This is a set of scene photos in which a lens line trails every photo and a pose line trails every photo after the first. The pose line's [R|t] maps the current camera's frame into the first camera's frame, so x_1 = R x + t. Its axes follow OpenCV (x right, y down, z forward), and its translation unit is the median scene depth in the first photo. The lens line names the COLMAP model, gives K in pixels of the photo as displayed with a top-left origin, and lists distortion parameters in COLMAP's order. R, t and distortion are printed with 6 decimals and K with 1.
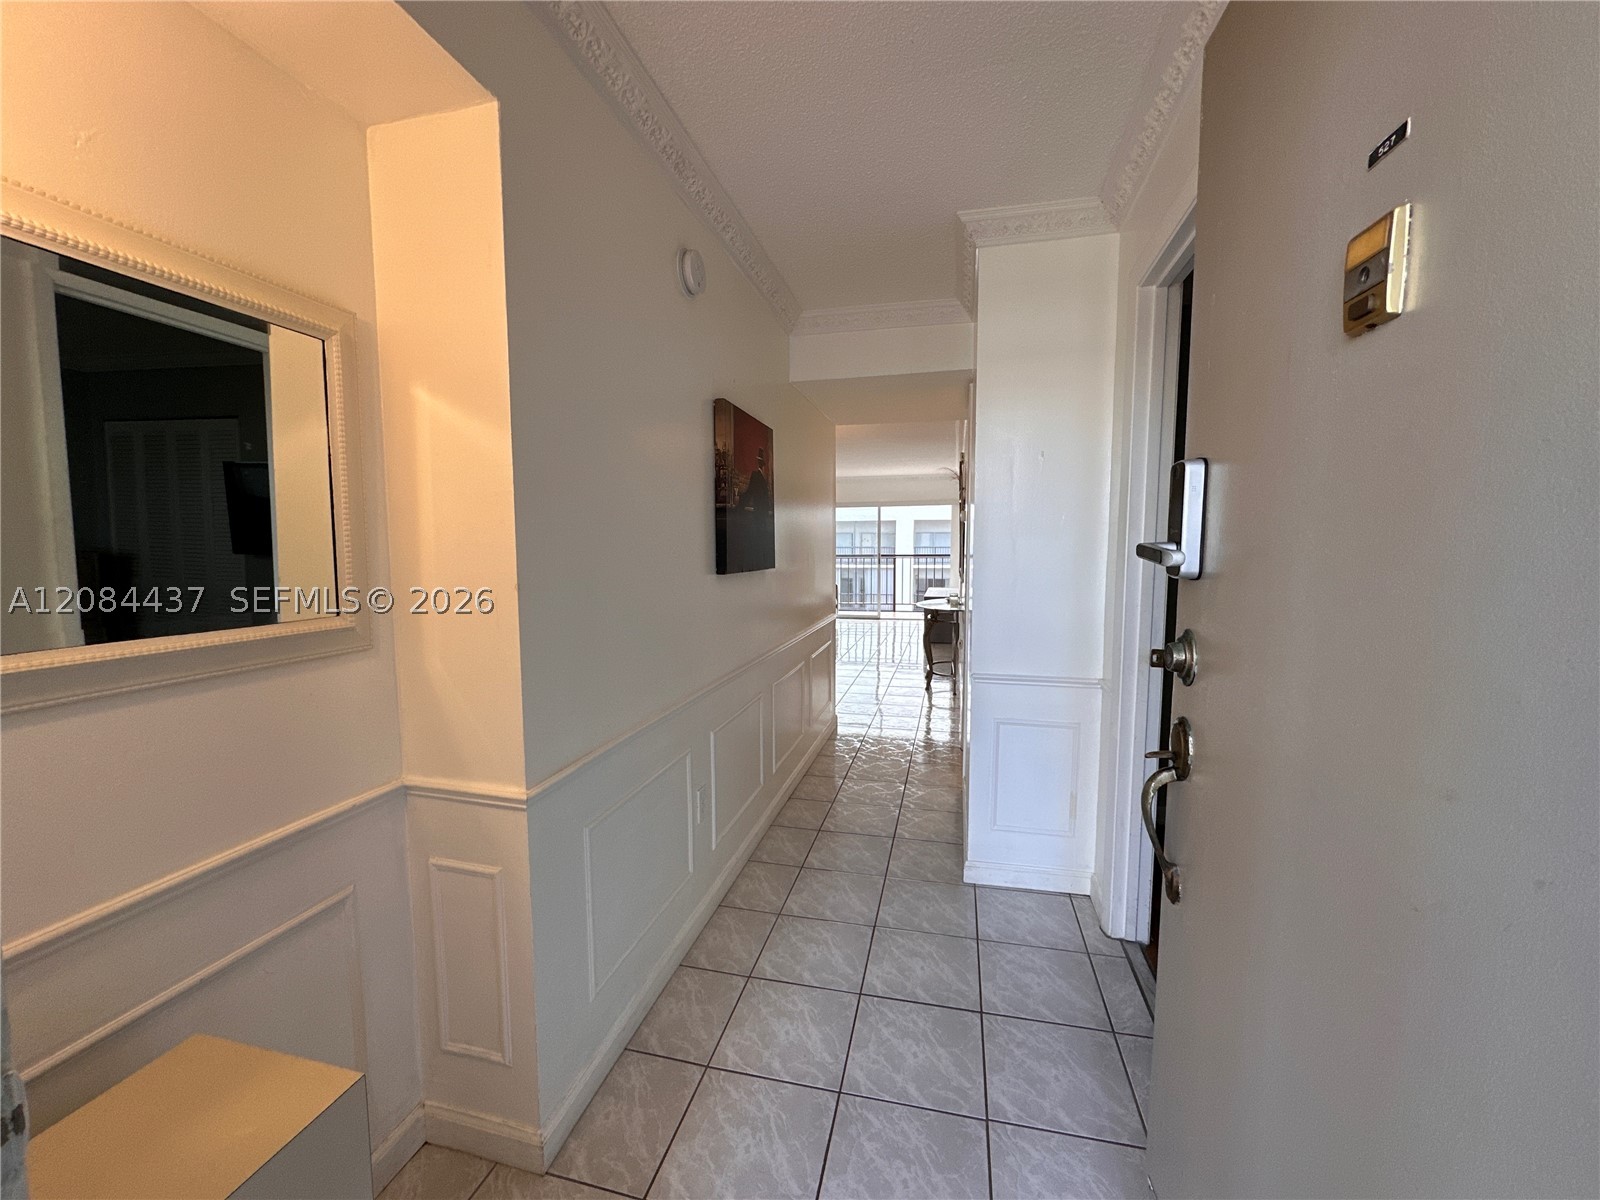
lens RADIAL K [[639.6, 0, 800.1], [0, 639.6, 596.1], [0, 0, 1]] dist [-0.003993, 0.000750]
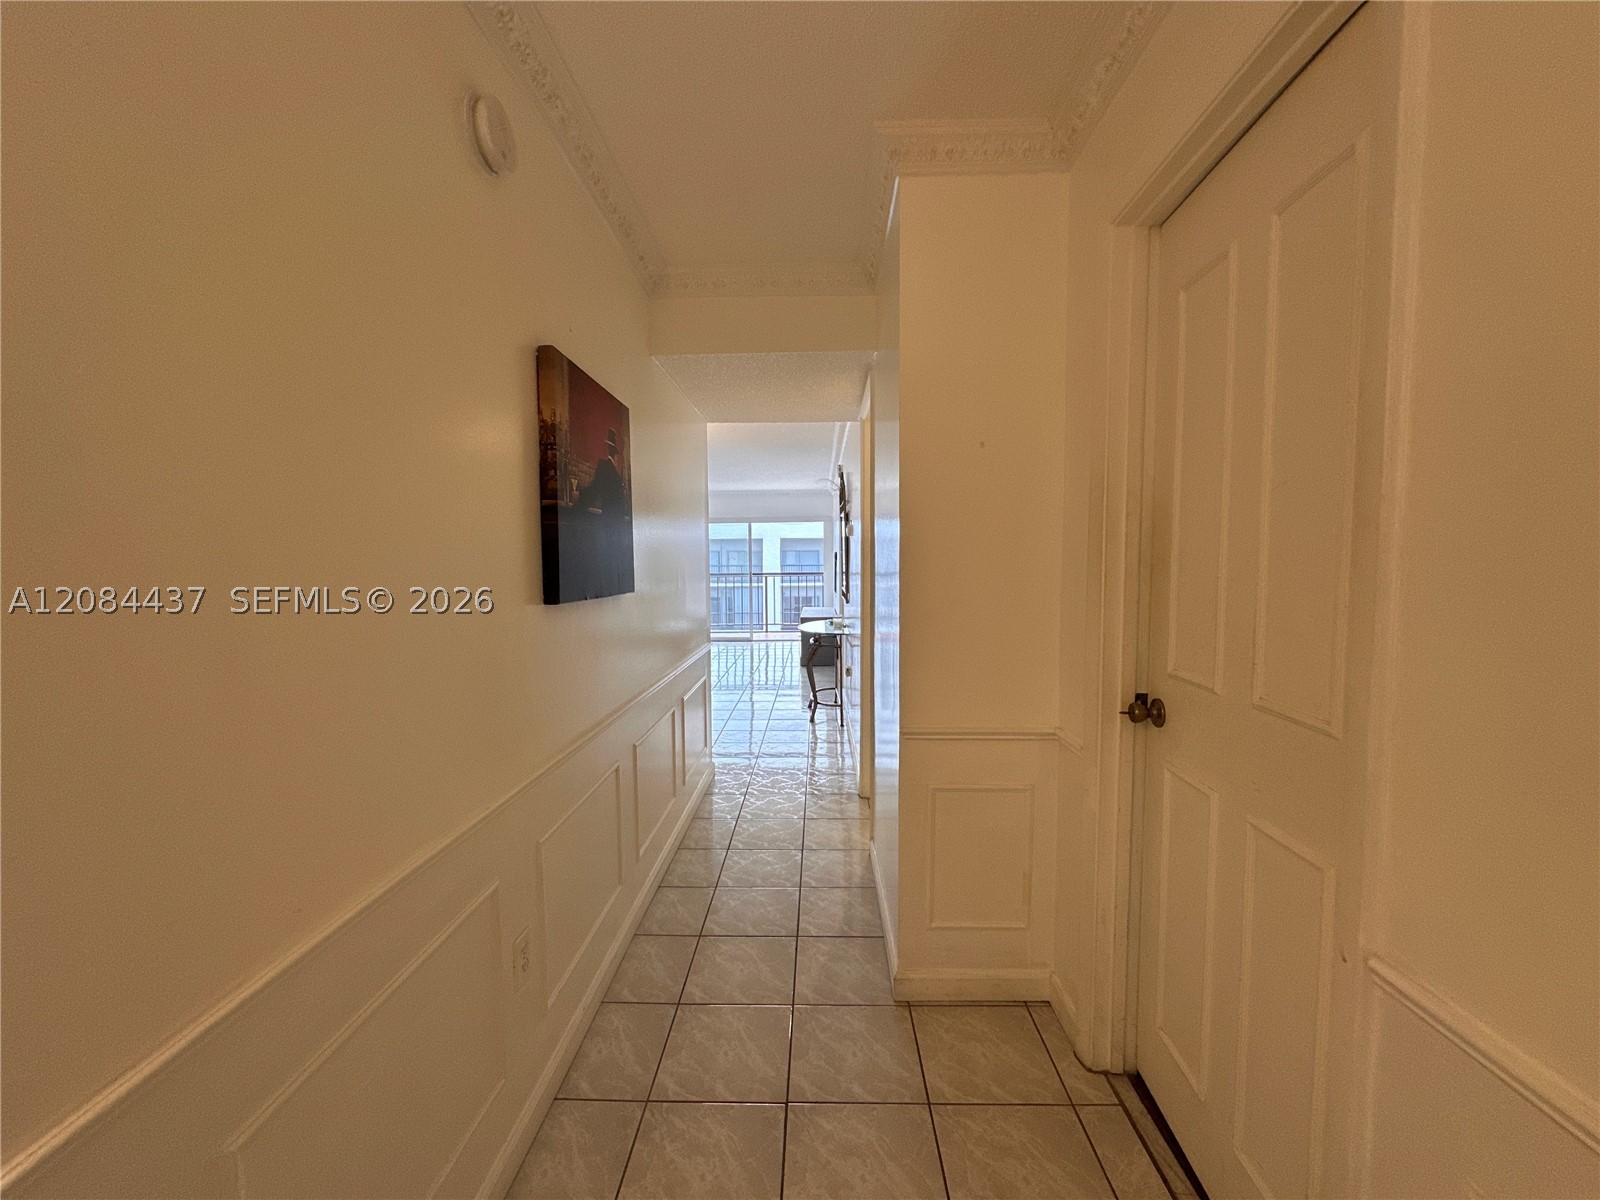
lens RADIAL K [[639.6, 0, 803.6], [0, 639.6, 599.9], [0, 0, 1]] dist [-0.003993, 0.000750]
pose [[0.977087, -0.015431, 0.212282, -0.002017], [0.020293, 0.999579, -0.020742, -0.007010], [-0.211873, 0.024574, 0.976988, 0.103908]]
